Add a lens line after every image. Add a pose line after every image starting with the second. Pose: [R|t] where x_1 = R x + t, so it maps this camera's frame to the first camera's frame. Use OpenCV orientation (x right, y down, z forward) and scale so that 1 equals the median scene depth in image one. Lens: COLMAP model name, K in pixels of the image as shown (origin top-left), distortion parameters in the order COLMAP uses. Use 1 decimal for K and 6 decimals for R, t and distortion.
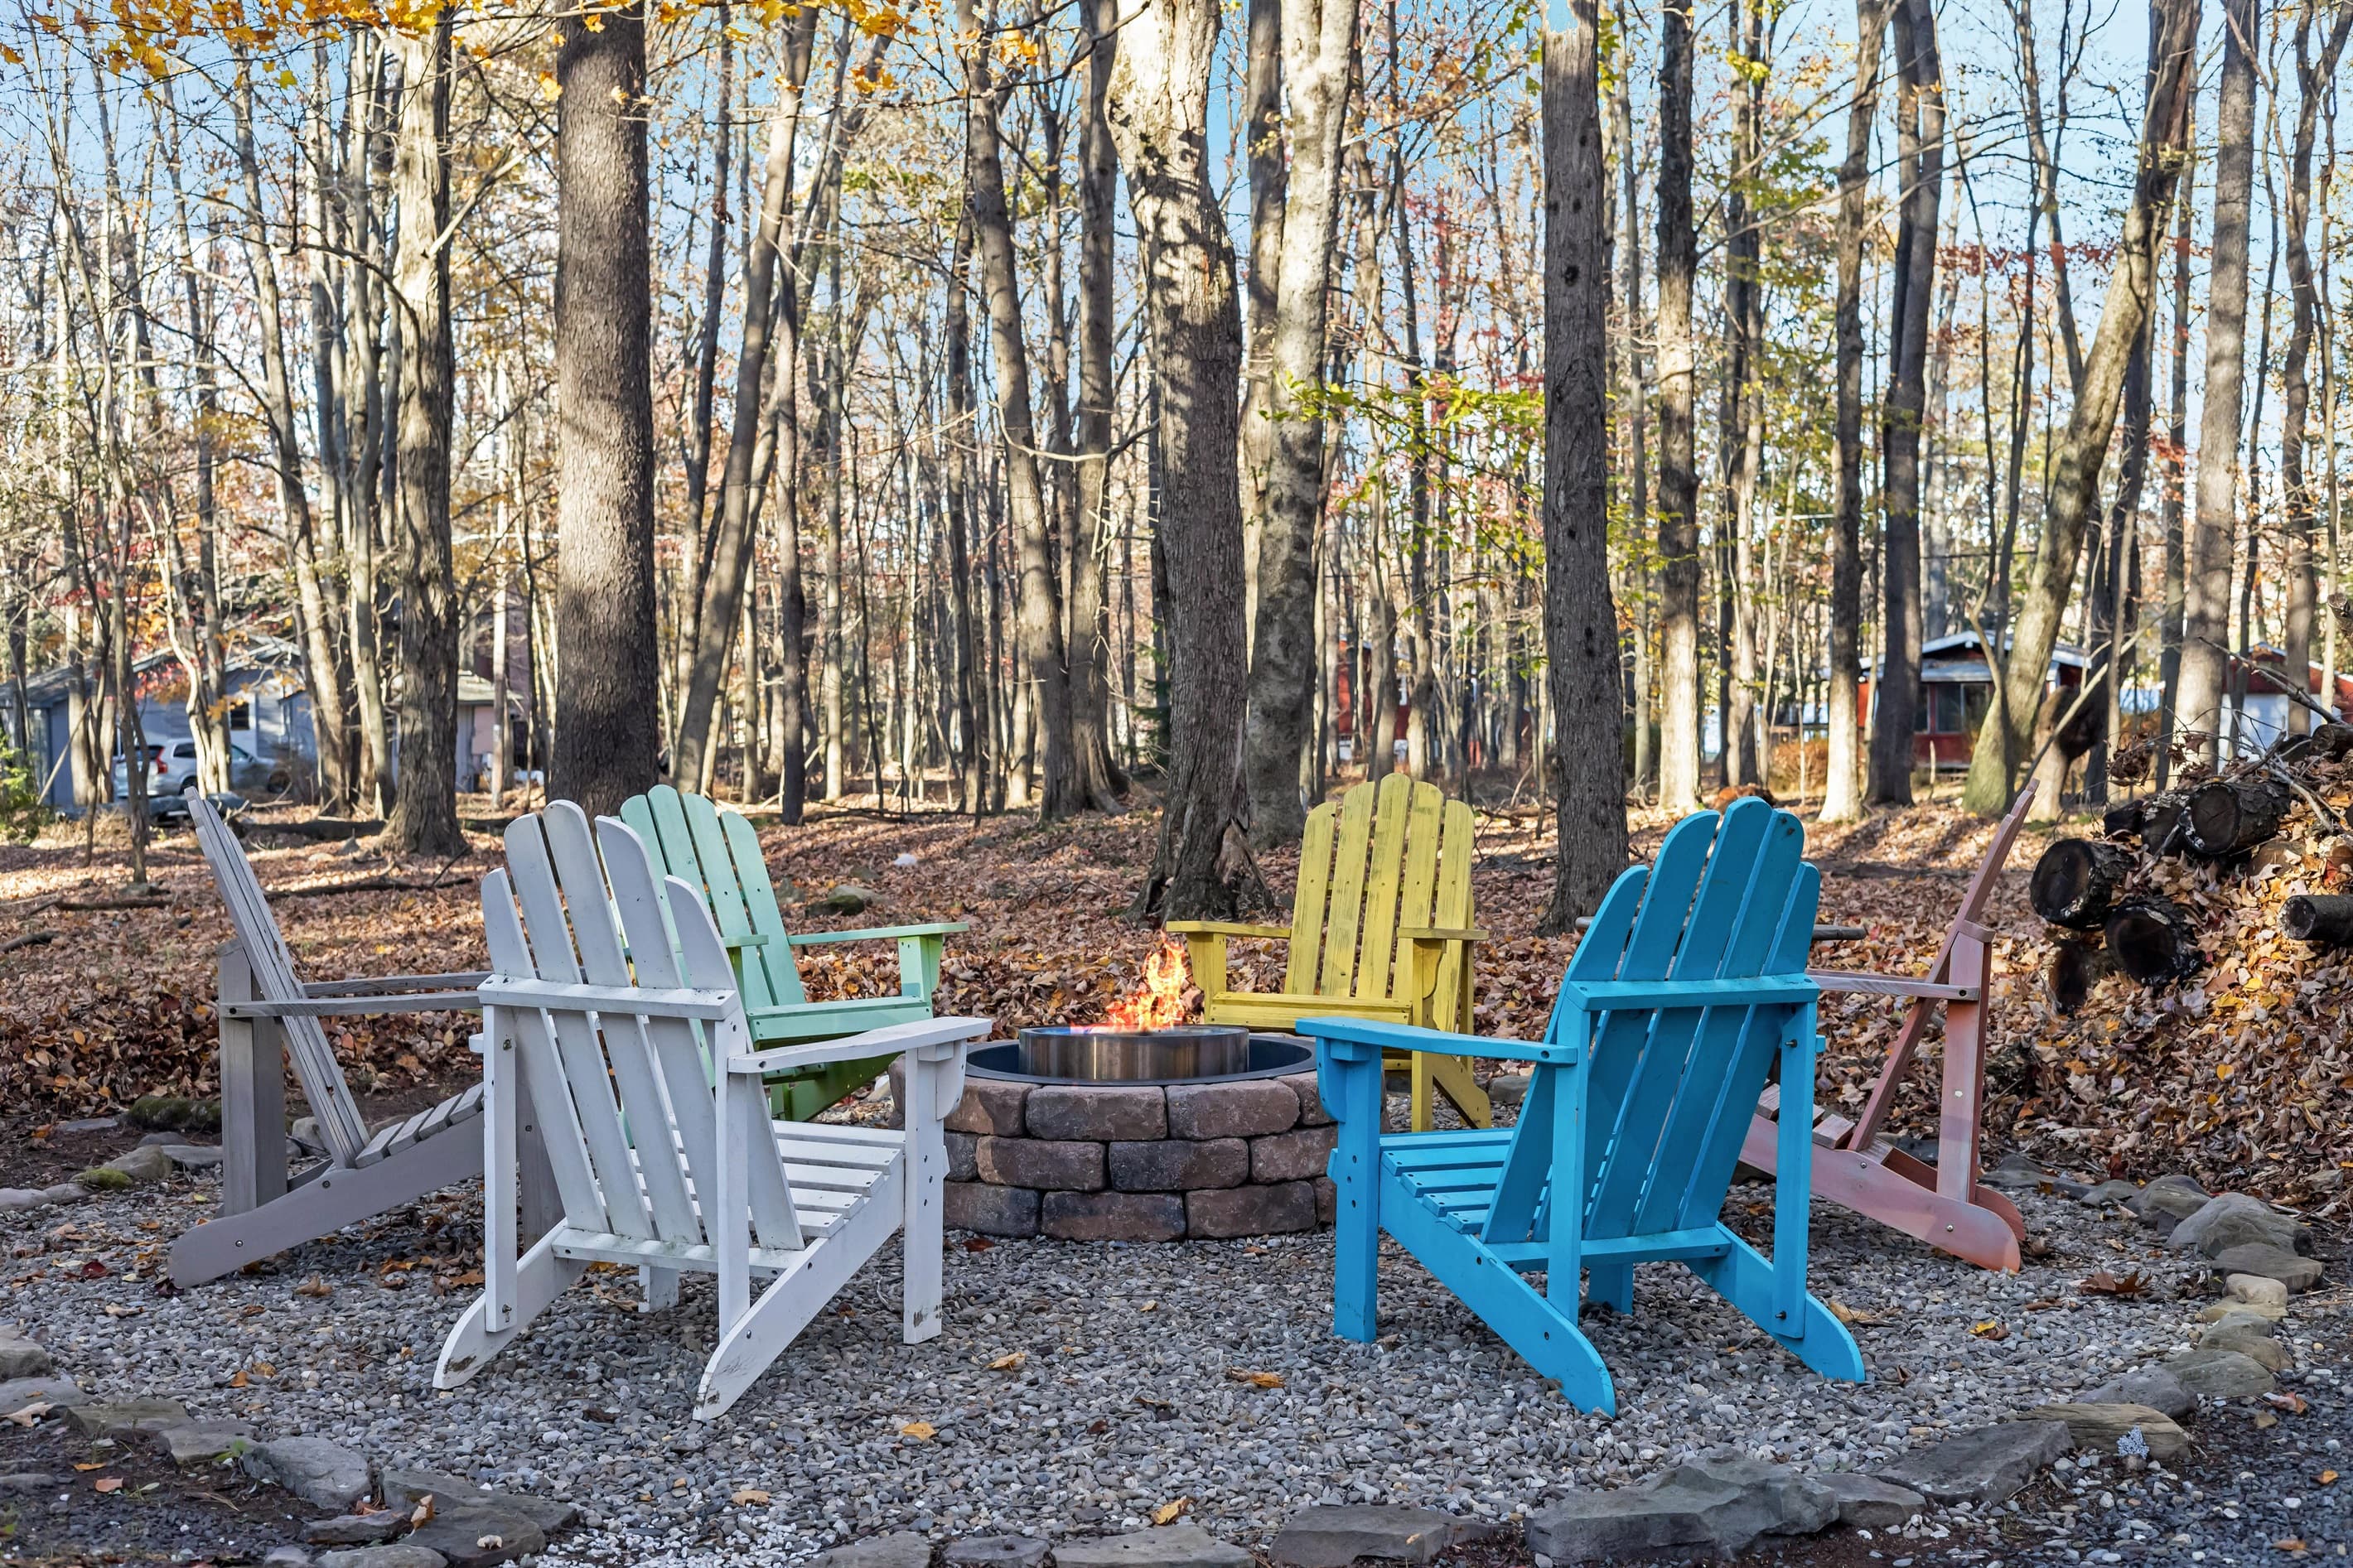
lens RADIAL K [[1010.1, 0, 1173.7], [0, 1010.1, 773.0], [0, 0, 1]] dist [-0.003862, -0.000261]
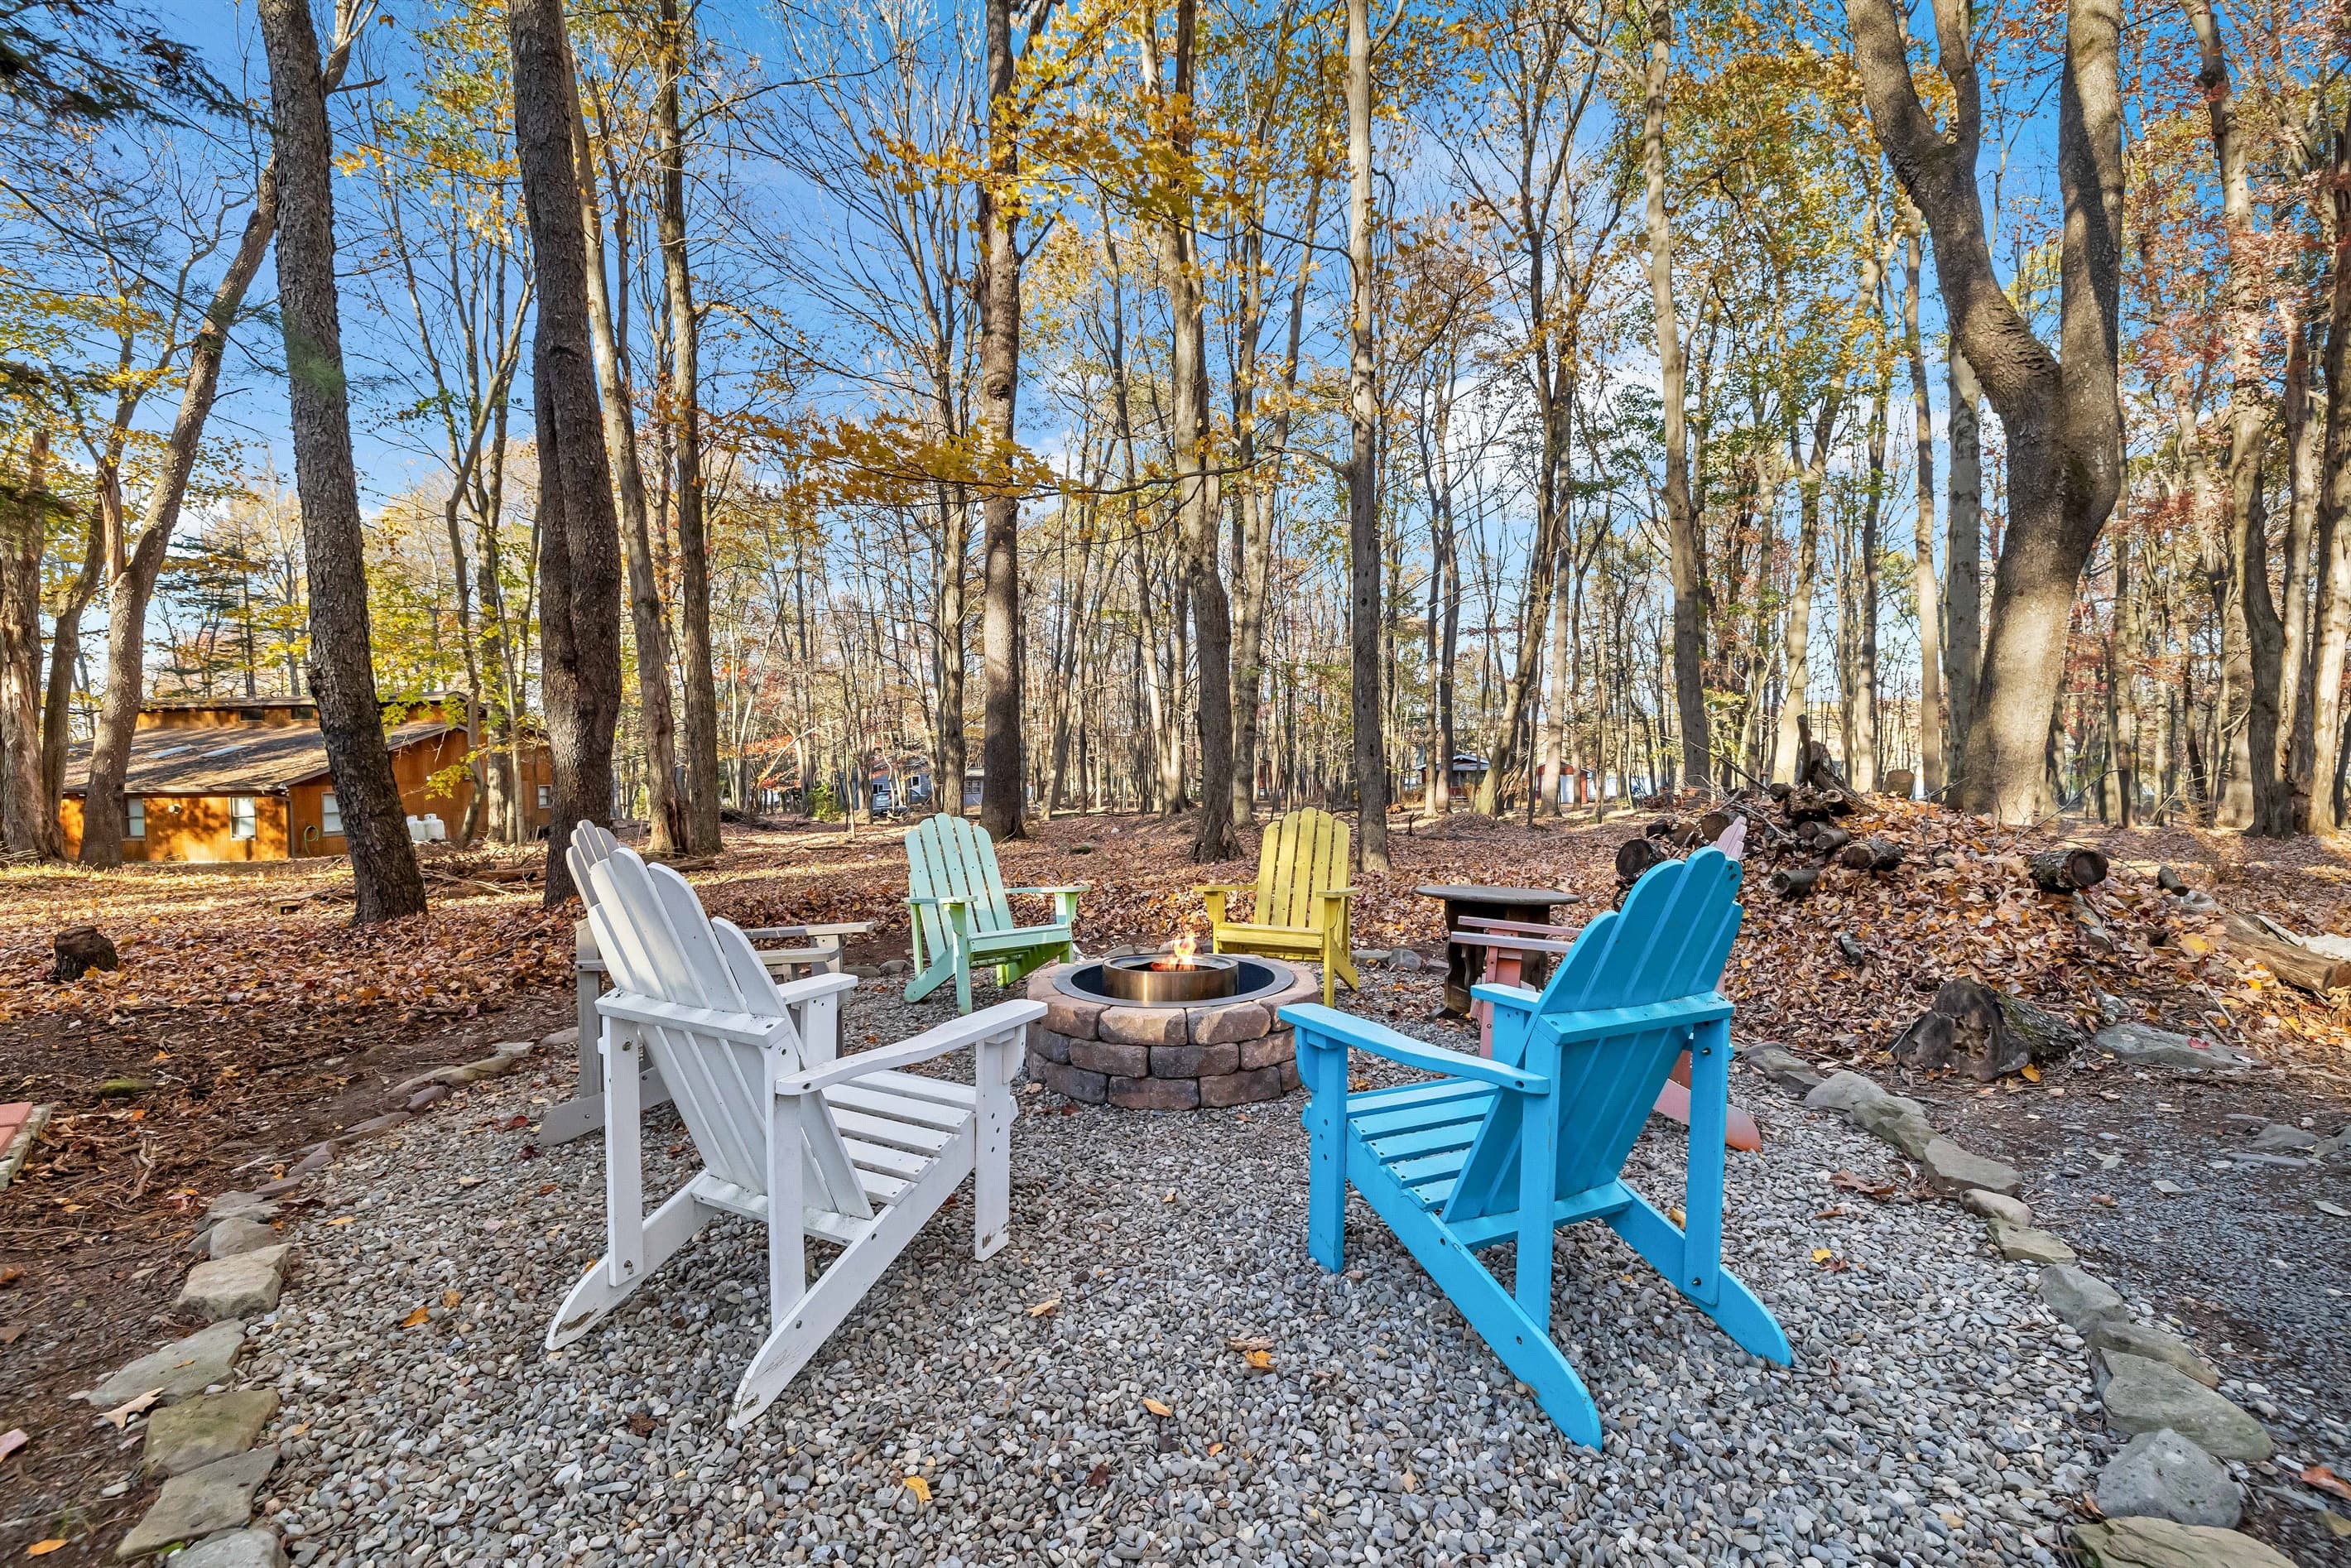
lens RADIAL K [[1009.4, 0, 1178.5], [0, 1009.4, 792.9], [0, 0, 1]] dist [-0.003862, -0.000261]
pose [[0.999978, 0.000667, 0.006610, -0.017346], [-0.000436, 0.999392, -0.034872, 0.013635], [-0.006629, 0.034868, 0.999370, -0.328423]]
